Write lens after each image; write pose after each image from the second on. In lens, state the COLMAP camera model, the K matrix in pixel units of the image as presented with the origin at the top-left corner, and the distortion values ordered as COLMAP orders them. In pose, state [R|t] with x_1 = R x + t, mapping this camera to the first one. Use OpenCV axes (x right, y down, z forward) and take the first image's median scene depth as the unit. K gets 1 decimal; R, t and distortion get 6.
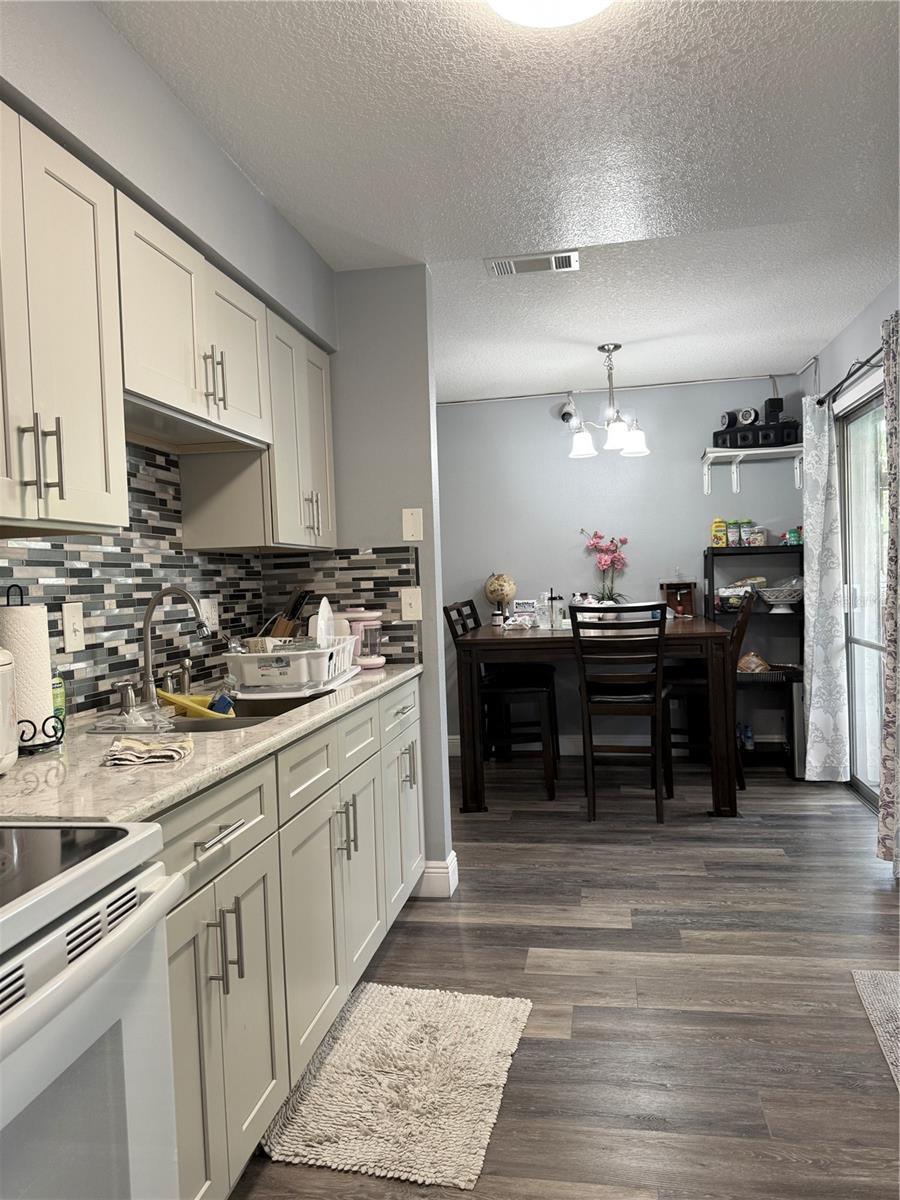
lens RADIAL K [[848.5, 0, 447.0], [0, 848.5, 593.8], [0, 0, 1]] dist [0.055272, -0.066498]
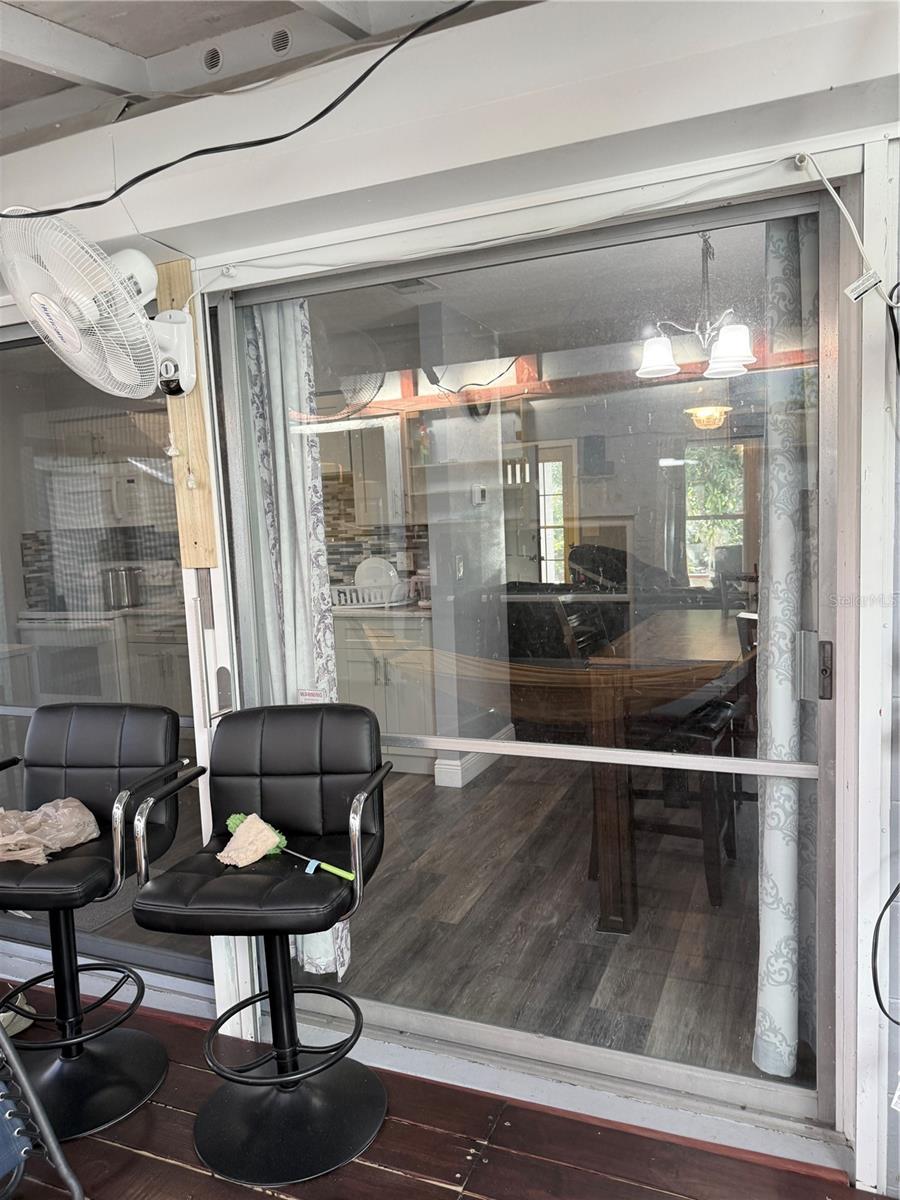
lens RADIAL K [[848.5, 0, 453.0], [0, 848.5, 596.5], [0, 0, 1]] dist [0.055272, -0.066498]
pose [[-0.231561, 0.119165, -0.965494, 1.697953], [0.026557, 0.992874, 0.116175, -0.125673], [0.972458, 0.001261, -0.233076, 1.823043]]
